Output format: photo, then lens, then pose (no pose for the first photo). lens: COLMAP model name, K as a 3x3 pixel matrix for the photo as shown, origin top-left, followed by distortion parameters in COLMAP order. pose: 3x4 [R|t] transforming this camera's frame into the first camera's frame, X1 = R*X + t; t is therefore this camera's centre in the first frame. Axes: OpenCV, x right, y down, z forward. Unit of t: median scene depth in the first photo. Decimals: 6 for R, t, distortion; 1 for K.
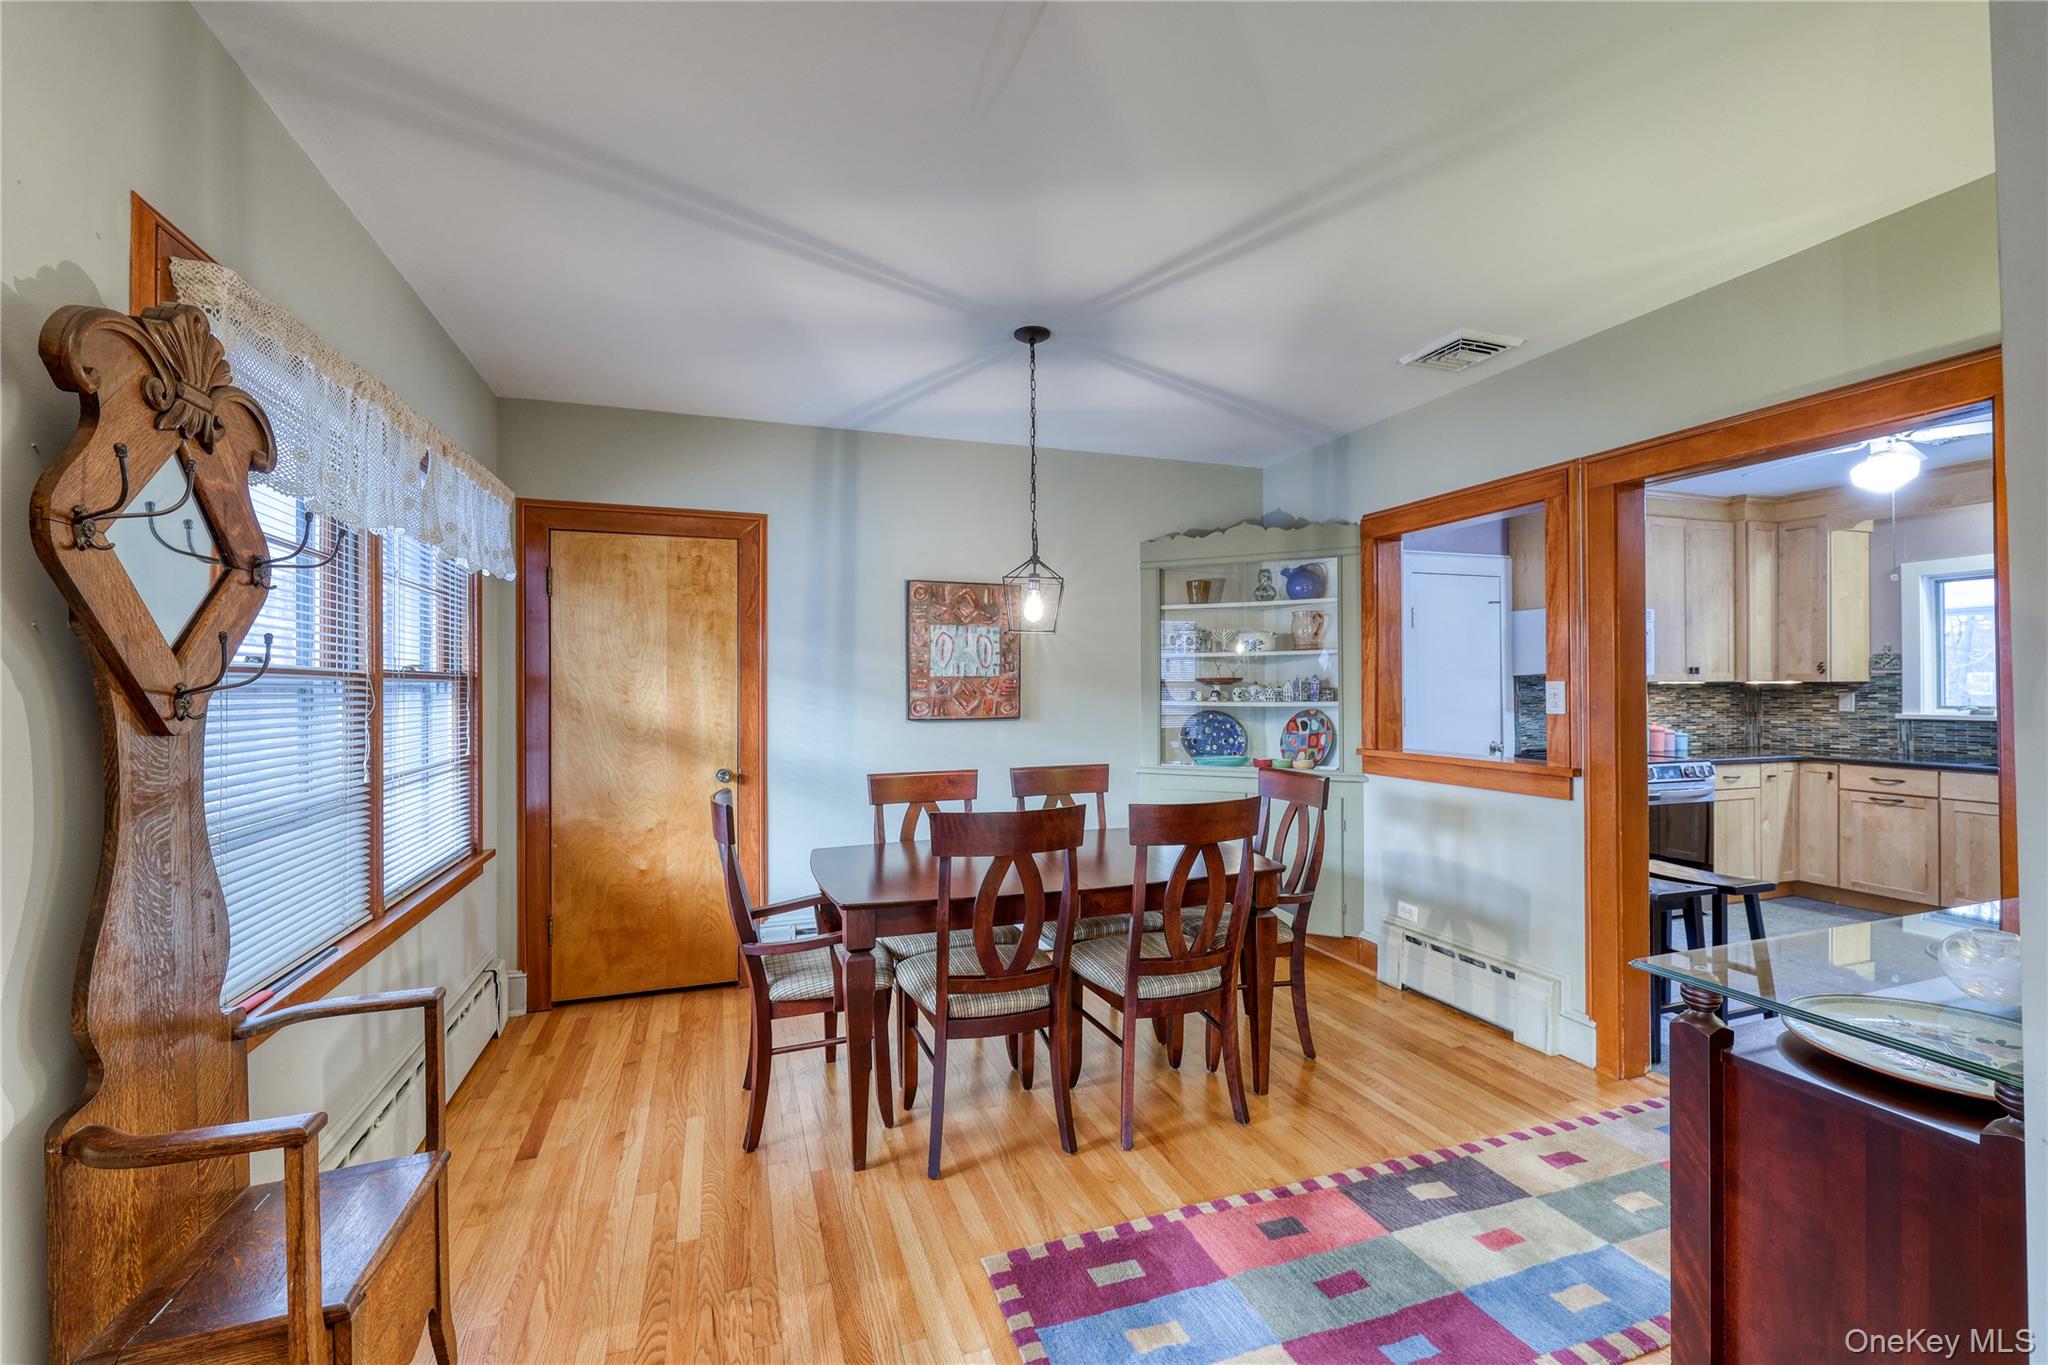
lens RADIAL K [[853.9, 0, 1019.0], [0, 853.9, 682.8], [0, 0, 1]] dist [-0.002886, 0.000152]
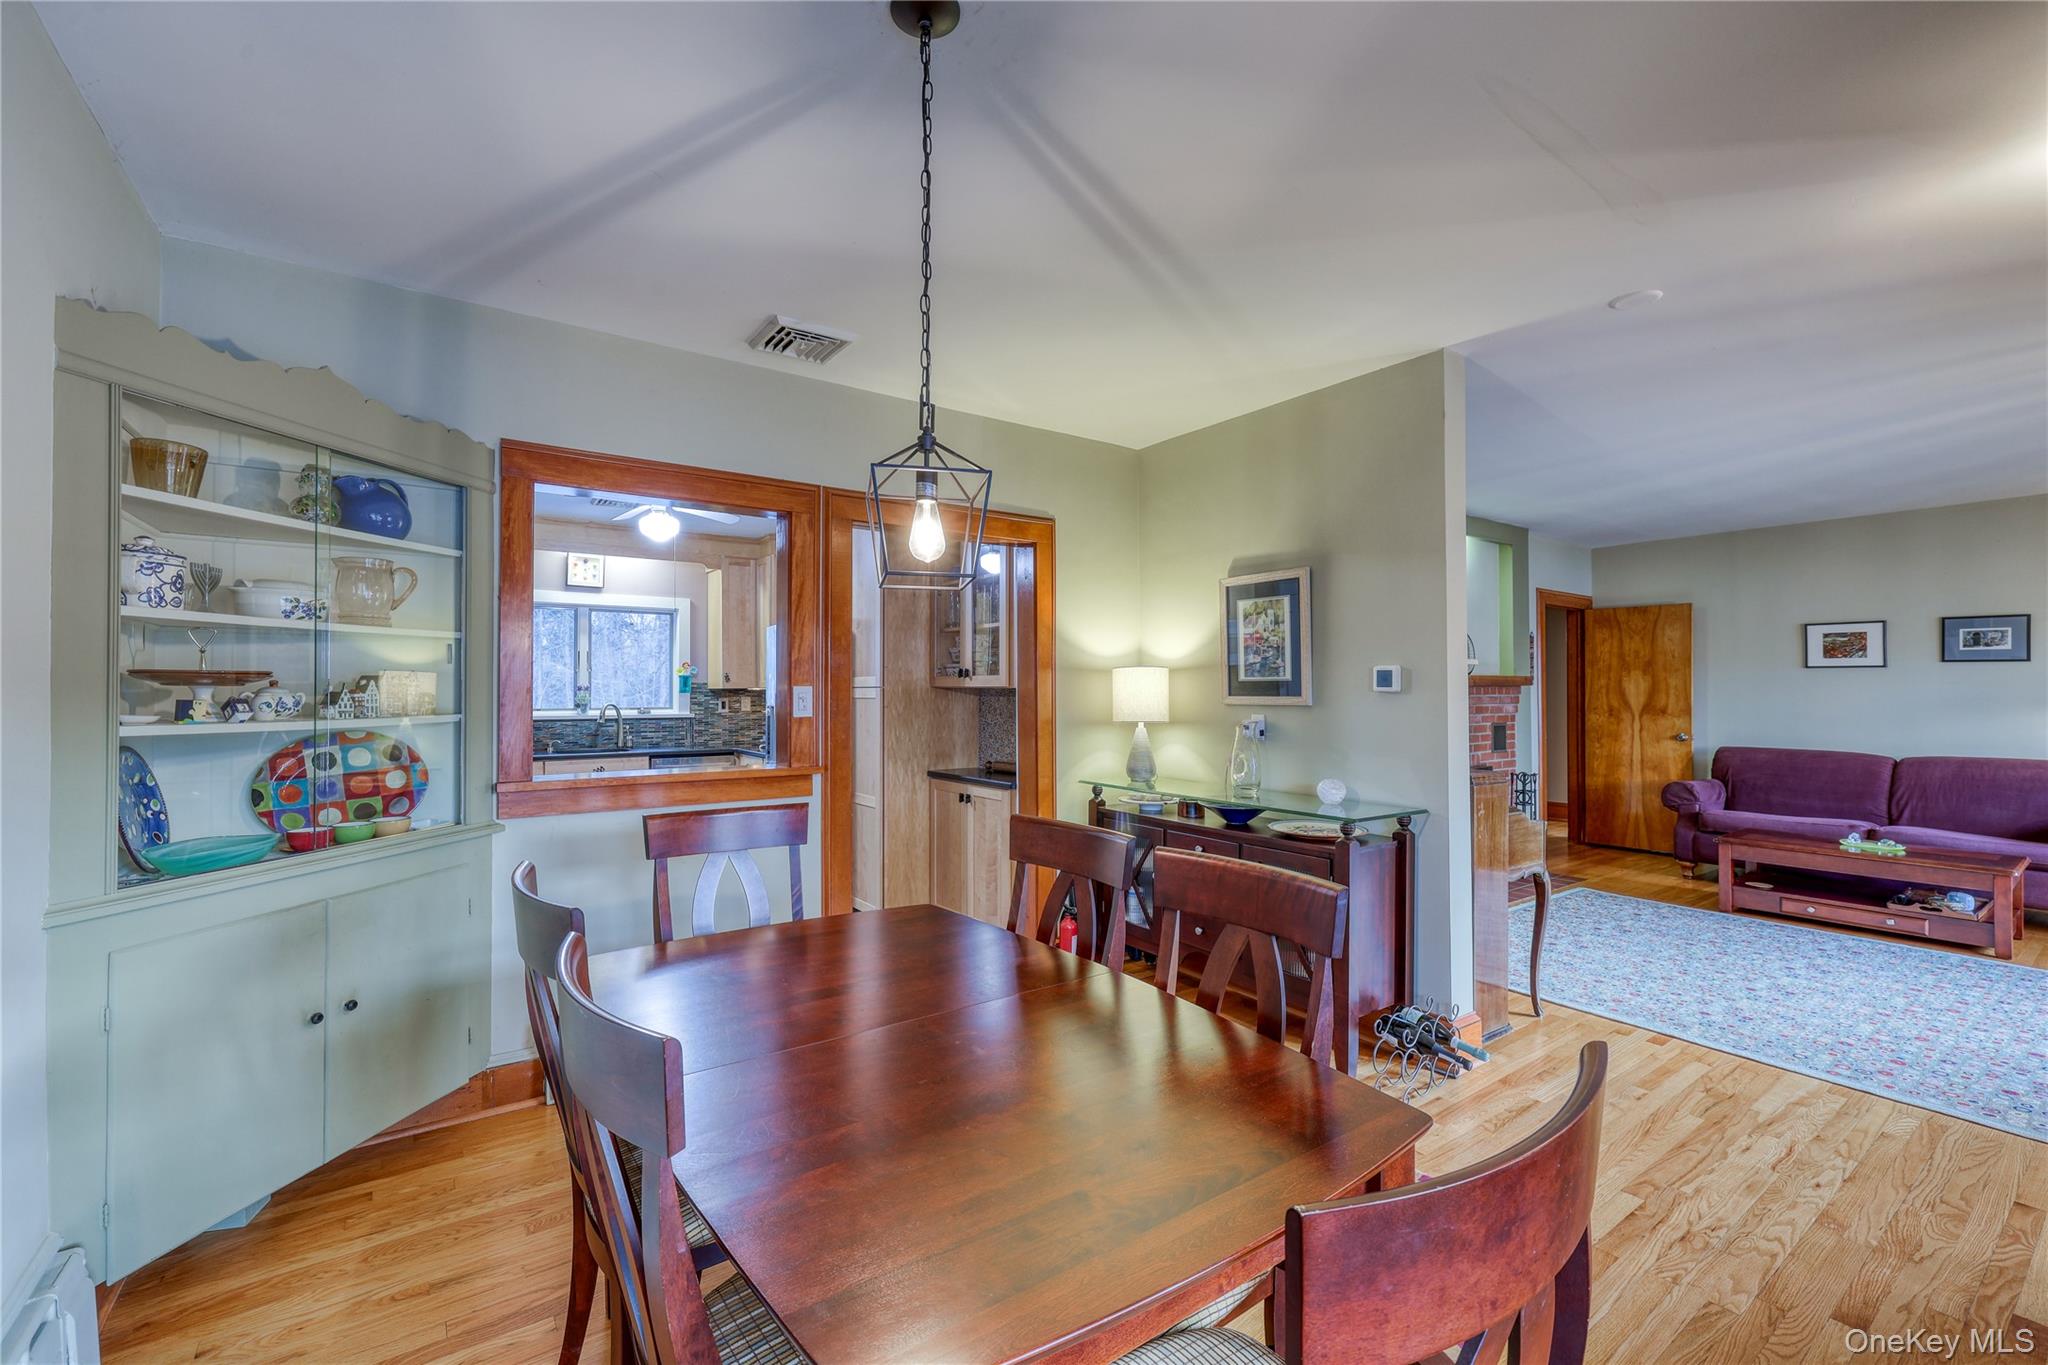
lens RADIAL K [[853.9, 0, 1019.7], [0, 853.9, 680.4], [0, 0, 1]] dist [-0.002886, 0.000152]
pose [[-0.278065, 0.015690, 0.960434, -0.319202], [-0.003493, 0.999843, -0.017345, 0.005561], [-0.960556, -0.008178, -0.277966, 0.704400]]
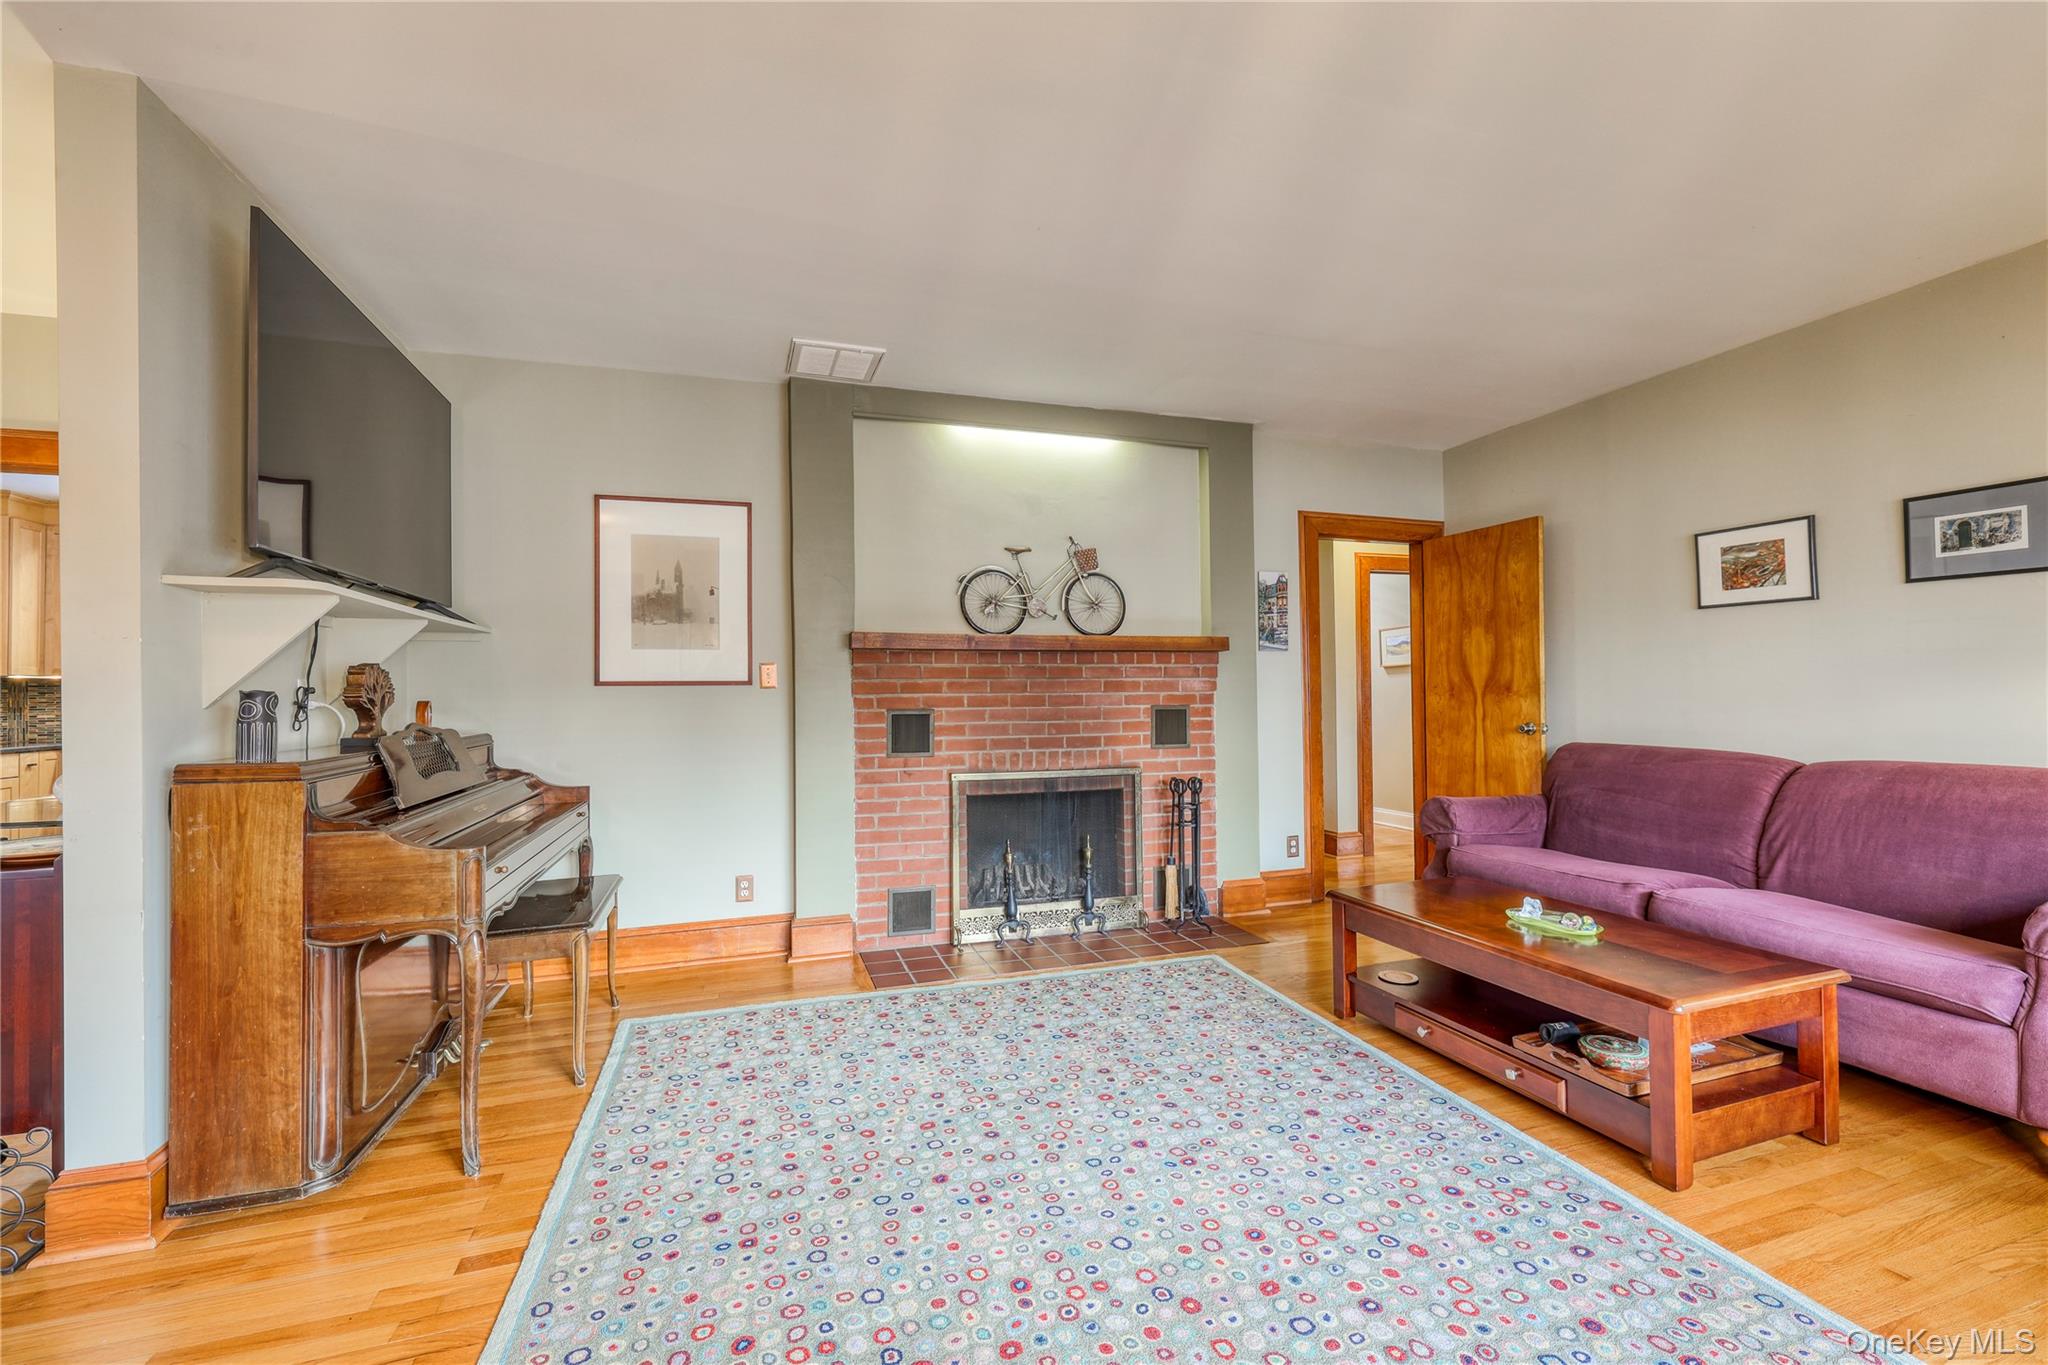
lens RADIAL K [[853.9, 0, 1021.6], [0, 853.9, 679.5], [0, 0, 1]] dist [-0.002886, 0.000152]
pose [[0.014614, 0.020193, 0.999689, -0.167165], [0.005207, 0.999781, -0.020271, 0.037067], [-0.999880, 0.005502, 0.014505, -0.265704]]
